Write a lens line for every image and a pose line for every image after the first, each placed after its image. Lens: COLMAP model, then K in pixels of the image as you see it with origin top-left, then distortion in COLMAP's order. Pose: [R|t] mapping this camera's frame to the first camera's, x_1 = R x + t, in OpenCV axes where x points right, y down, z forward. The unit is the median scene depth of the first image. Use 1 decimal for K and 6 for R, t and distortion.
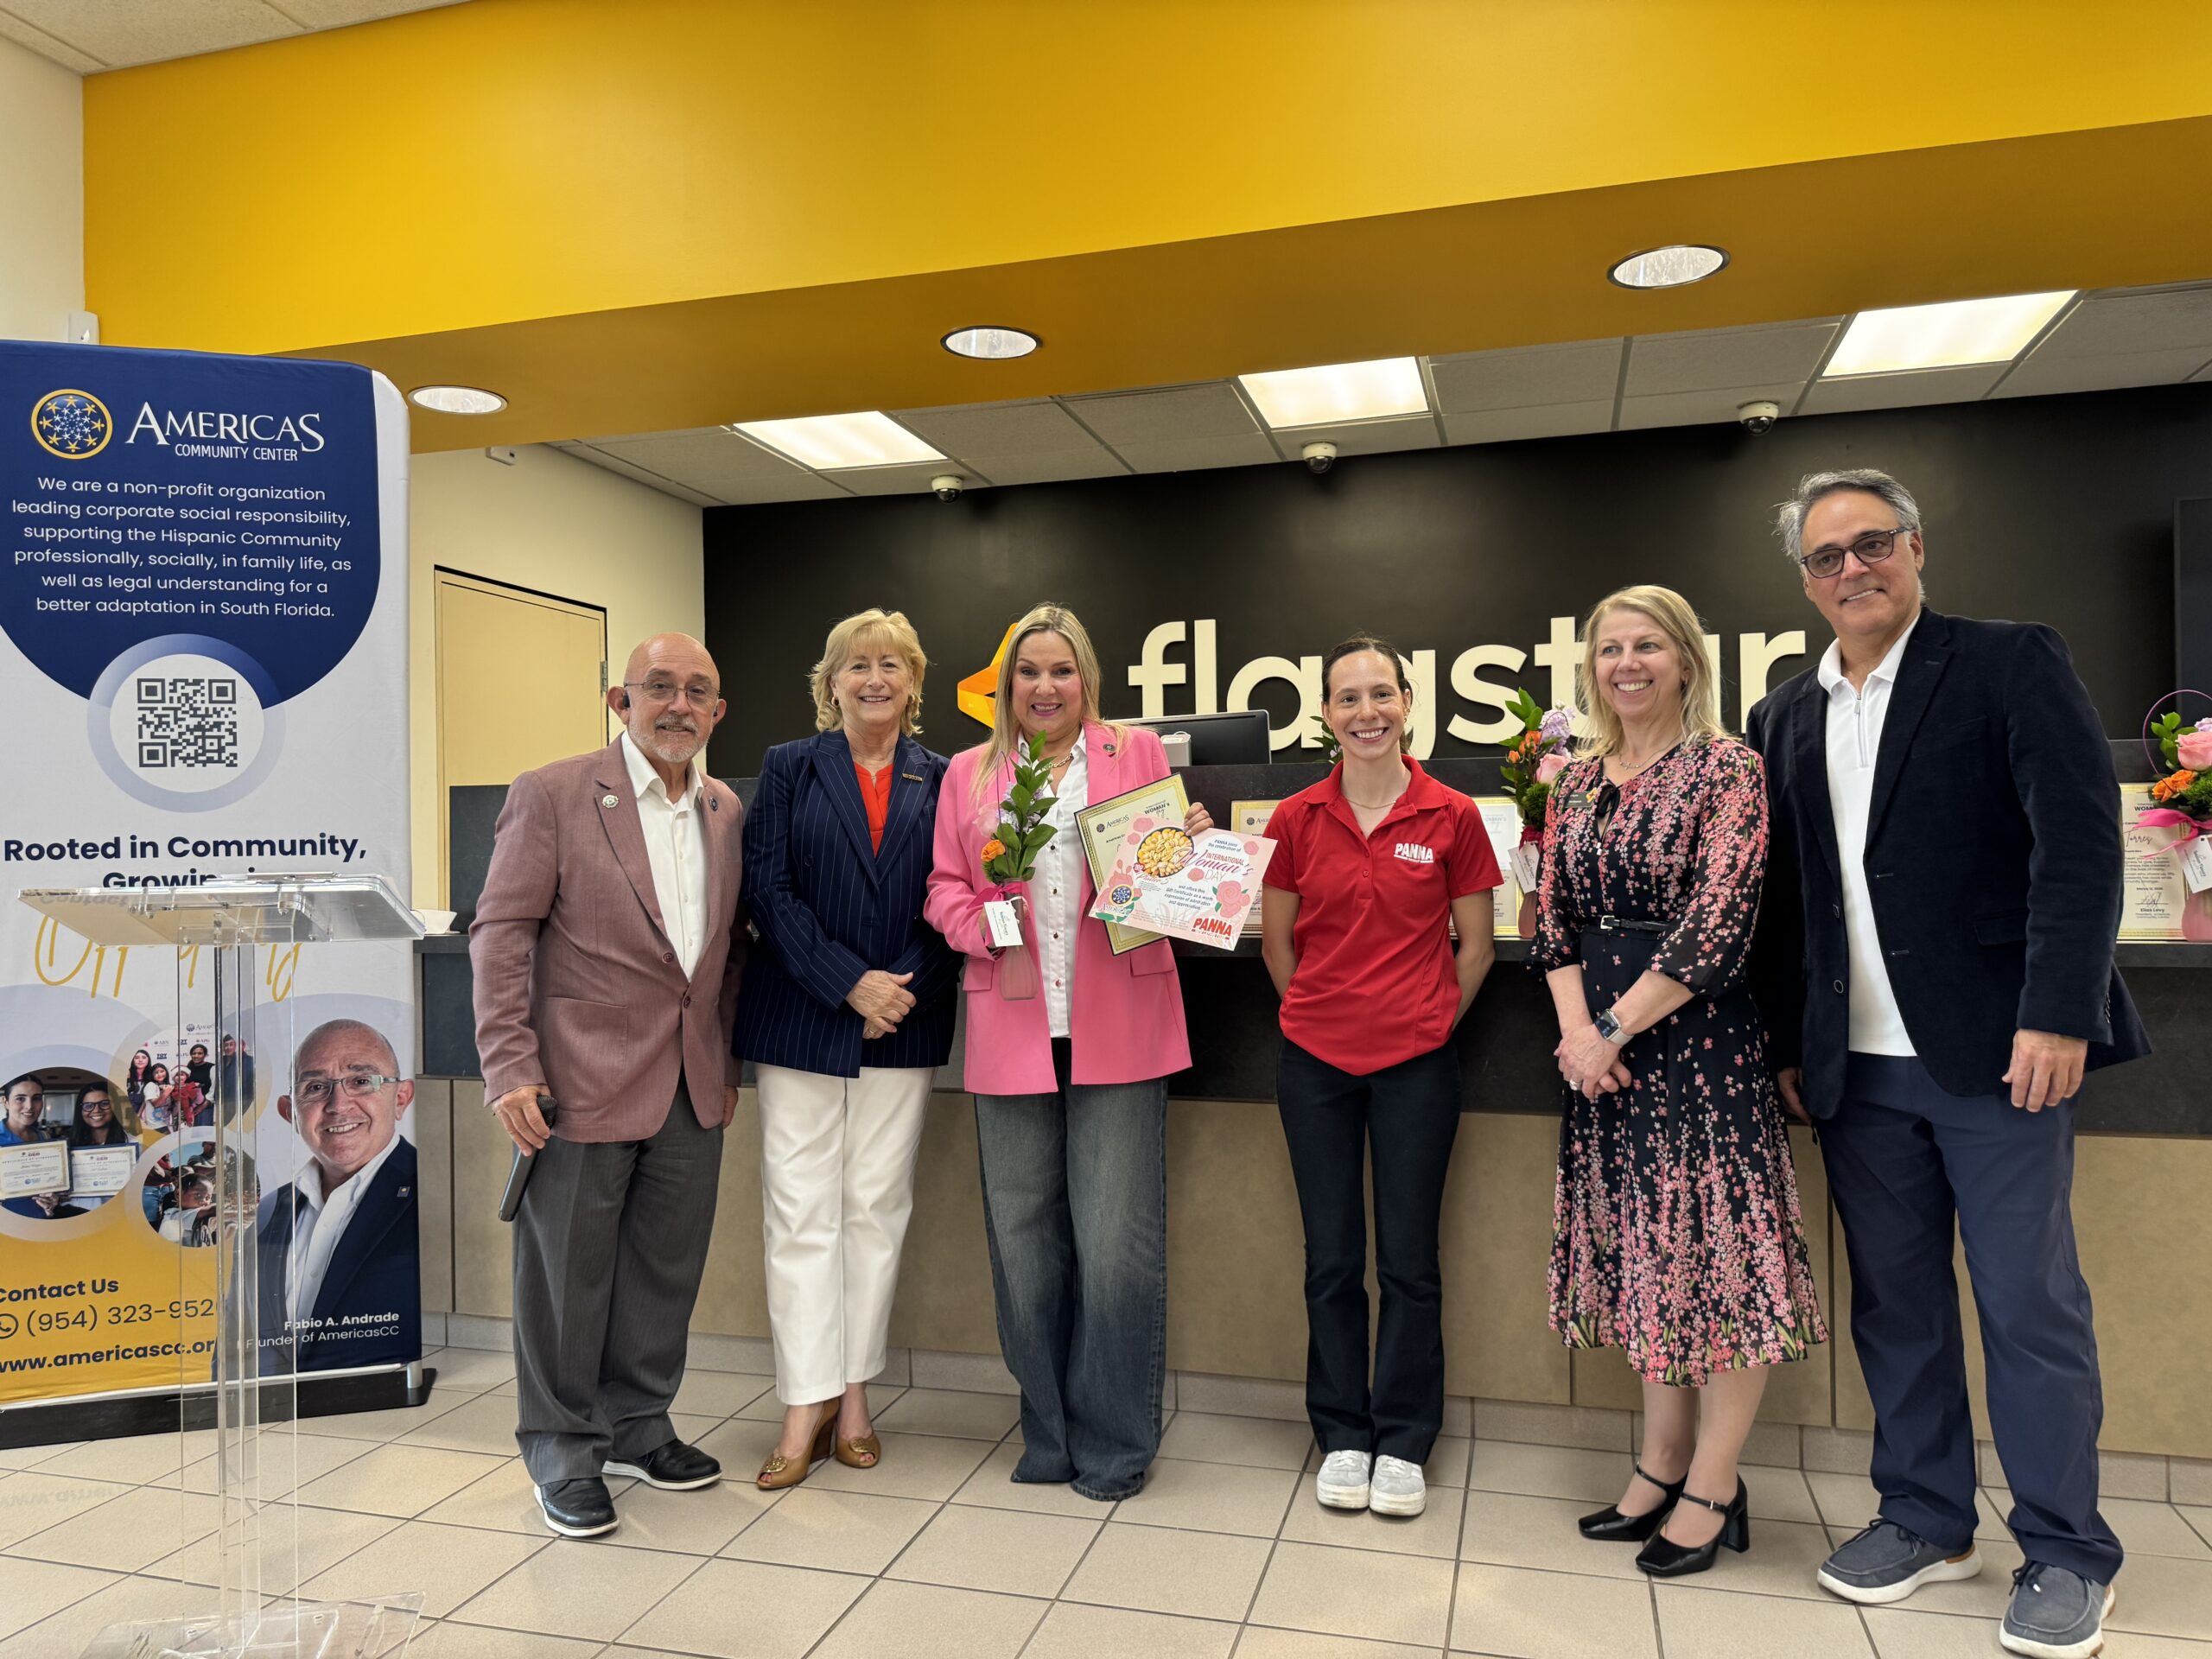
lens RADIAL K [[1589.1, 0, 1080.1], [0, 1589.1, 831.5], [0, 0, 1]] dist [0.020330, -0.023880]
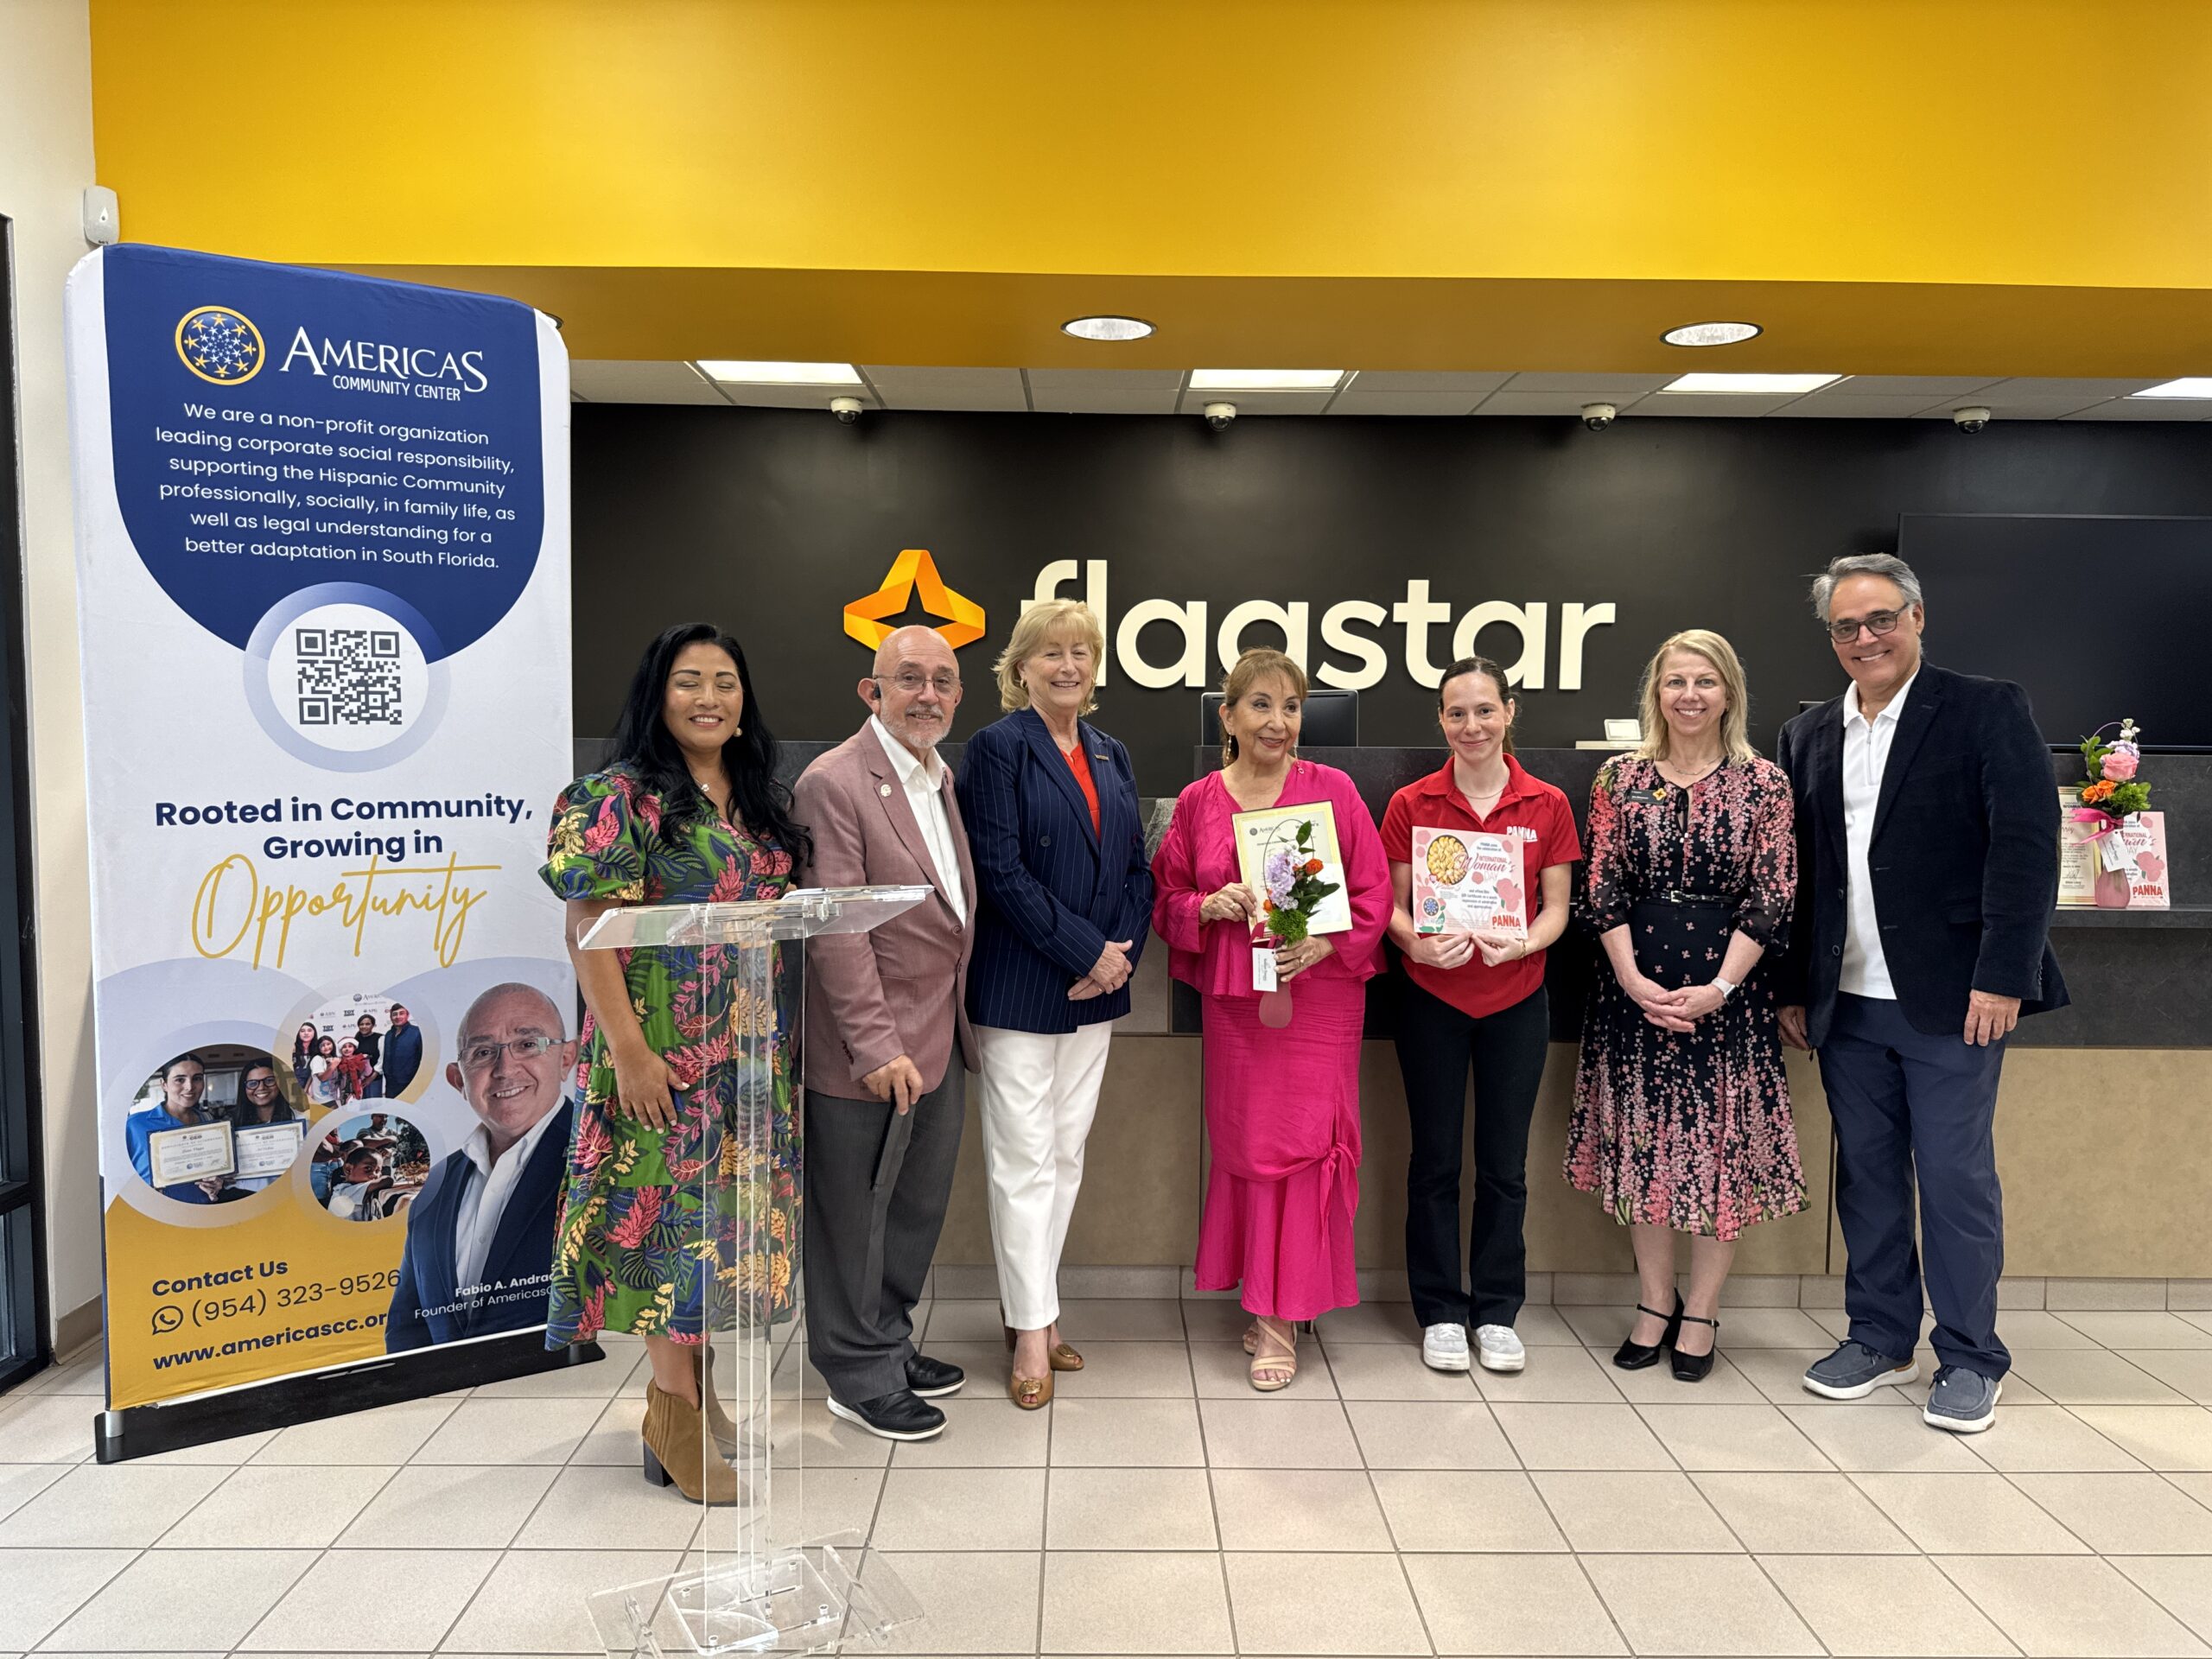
lens RADIAL K [[1589.1, 0, 1104.7], [0, 1589.1, 829.4], [0, 0, 1]] dist [0.020330, -0.023880]
pose [[0.955622, 0.004287, 0.294564, -0.409188], [-0.027140, 0.996923, 0.073539, -0.059767], [-0.293343, -0.078271, 0.952798, -0.035167]]
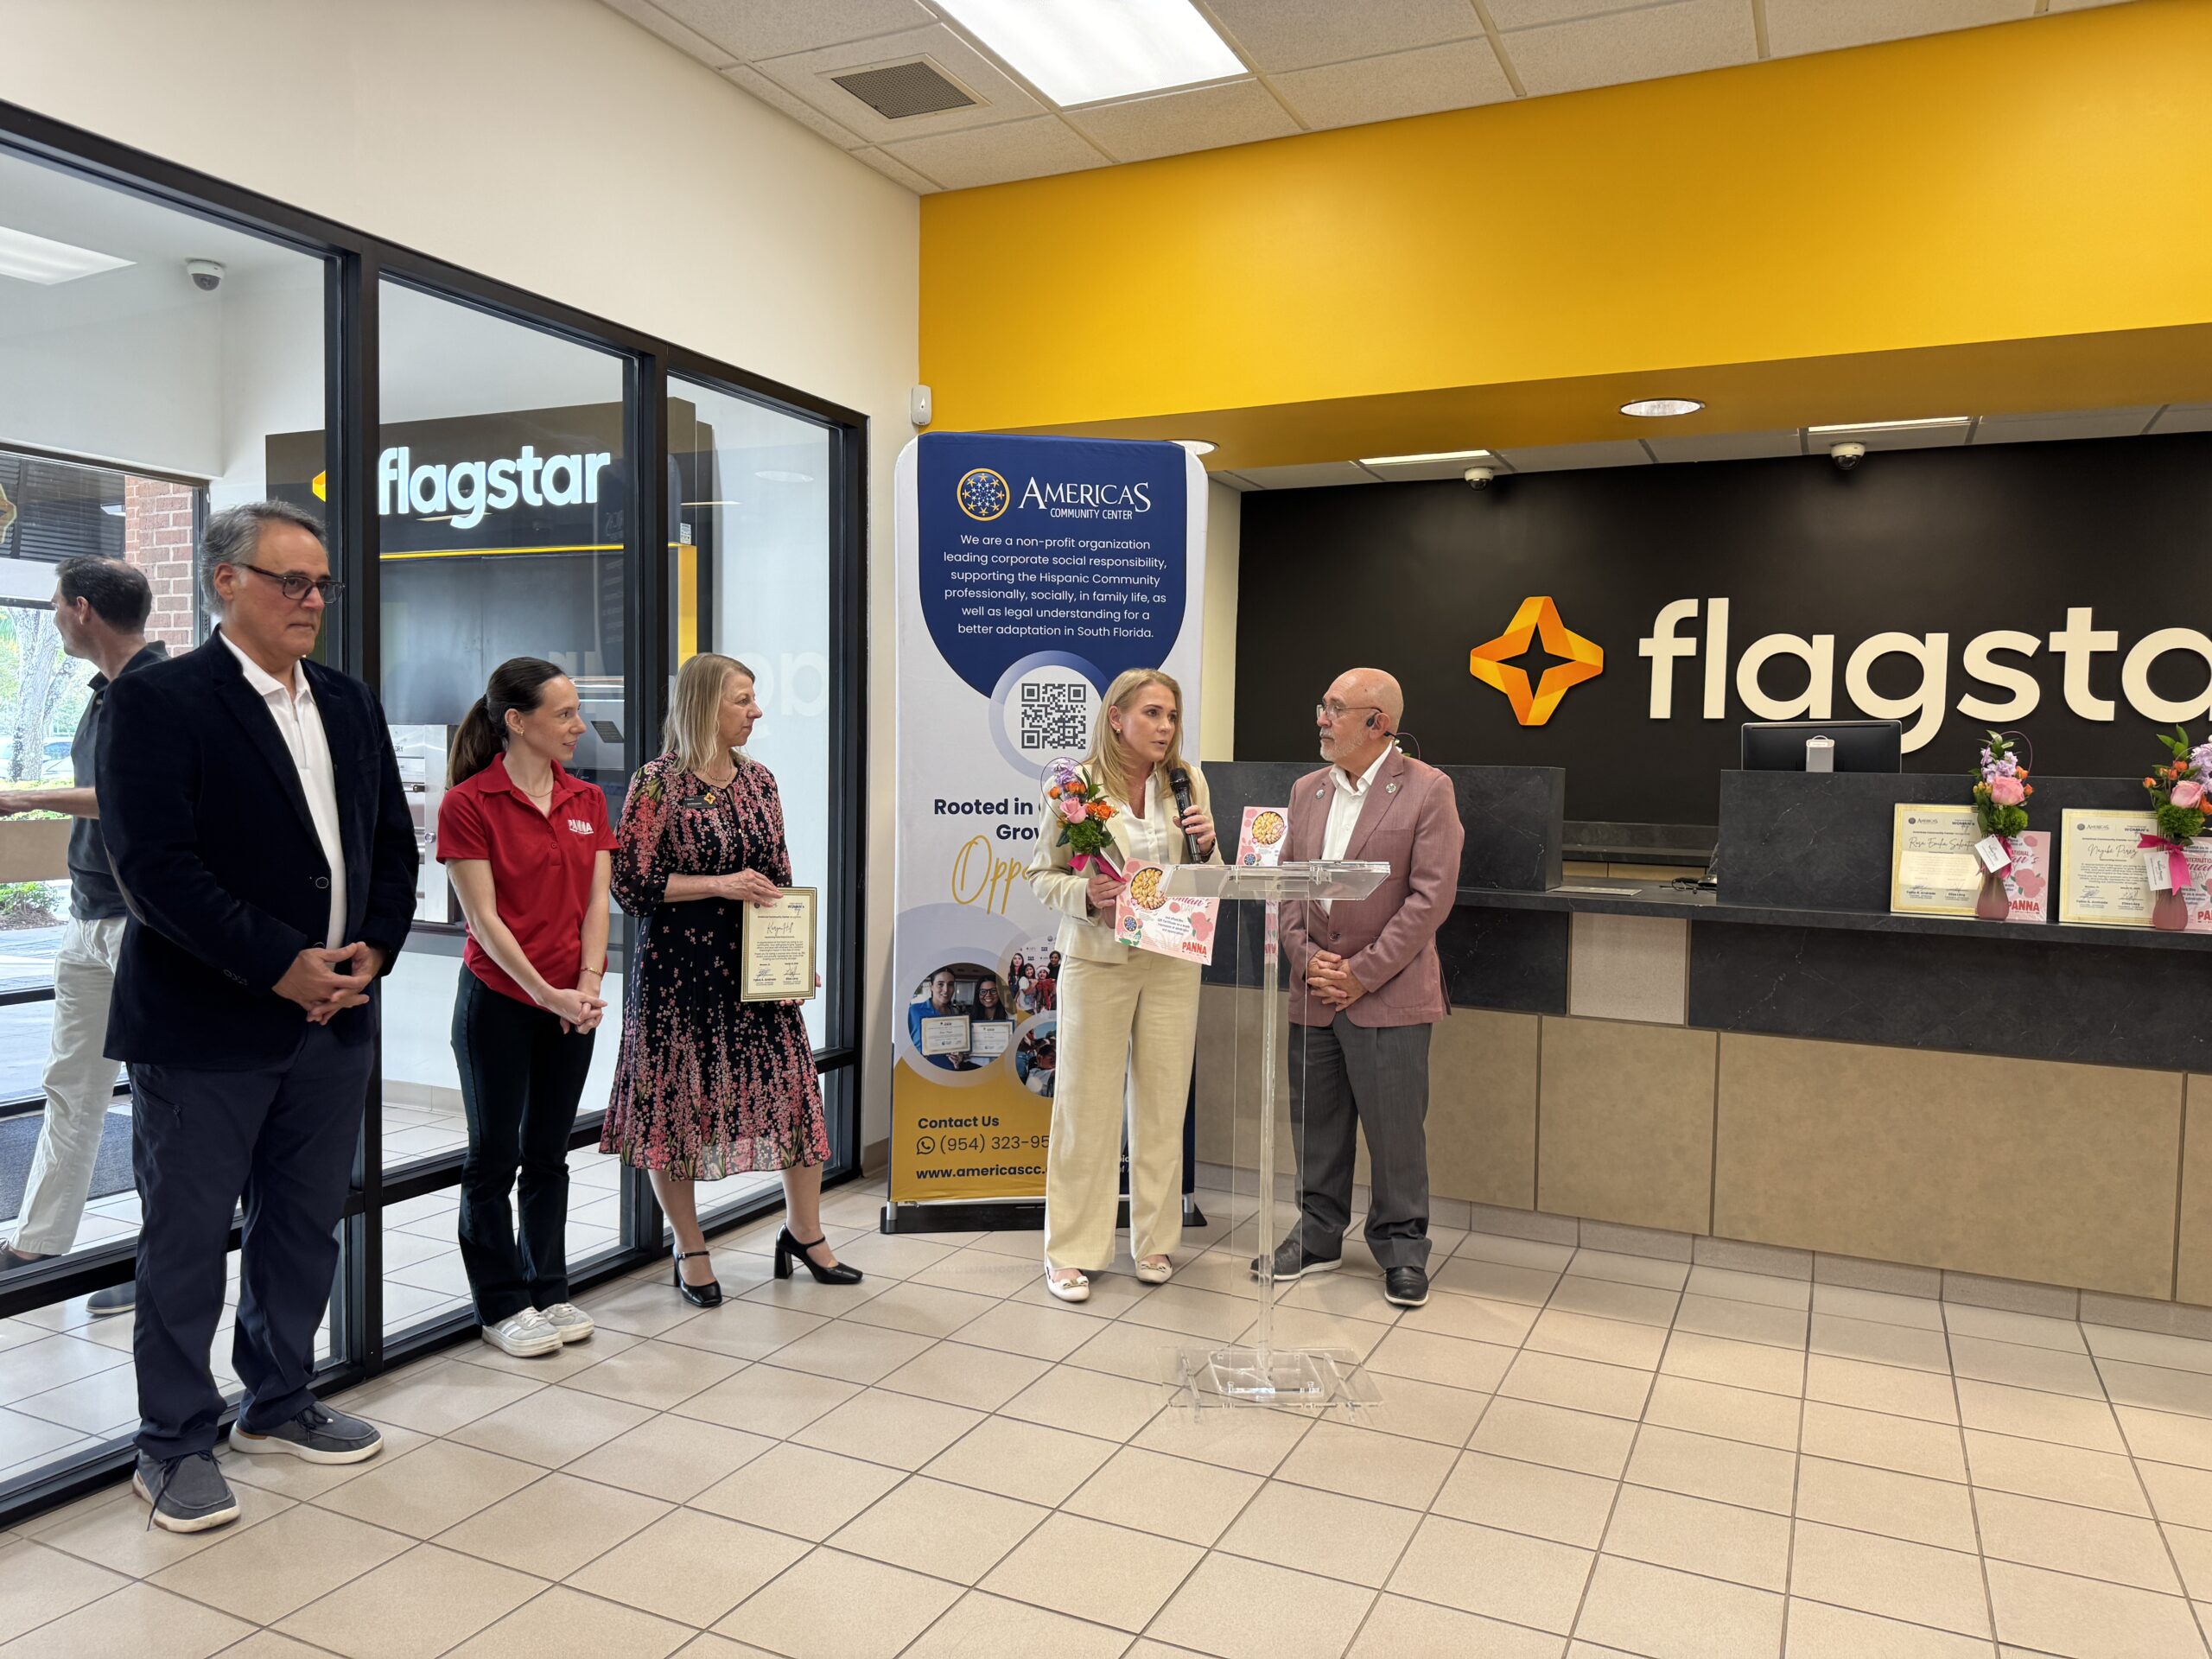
lens RADIAL K [[1589.1, 0, 1064.7], [0, 1589.1, 810.8], [0, 0, 1]] dist [0.020330, -0.023880]
pose [[0.984085, 0.039795, -0.173186, -0.311797], [-0.030122, 0.997855, 0.058127, -0.066199], [0.175128, -0.051985, 0.983172, -0.331052]]
